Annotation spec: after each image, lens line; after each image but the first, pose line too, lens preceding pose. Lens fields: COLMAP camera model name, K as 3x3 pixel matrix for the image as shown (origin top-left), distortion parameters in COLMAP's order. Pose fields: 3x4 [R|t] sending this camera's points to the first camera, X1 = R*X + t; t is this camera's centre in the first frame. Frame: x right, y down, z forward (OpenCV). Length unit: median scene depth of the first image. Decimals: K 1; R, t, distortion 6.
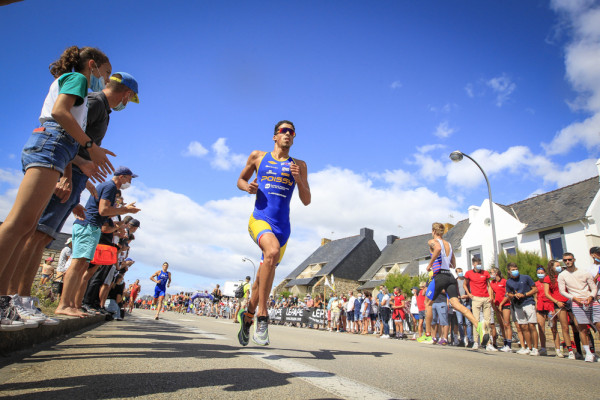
lens RADIAL K [[319.8, 0, 299.5], [0, 319.8, 209.2], [0, 0, 1]] dist [-0.001303, 0.000187]
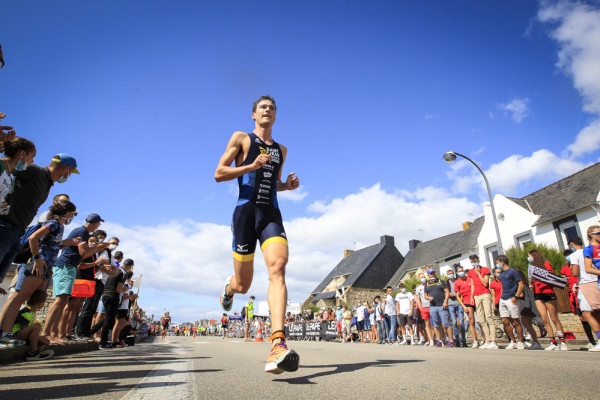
lens RADIAL K [[337.6, 0, 333.0], [0, 337.6, 199.5], [0, 0, 1]] dist [0.002315, -0.001084]
pose [[0.991166, -0.111318, -0.072102, 0.133991], [0.107074, 0.992422, -0.060280, -0.005757], [0.078266, 0.052027, 0.995574, -0.067418]]
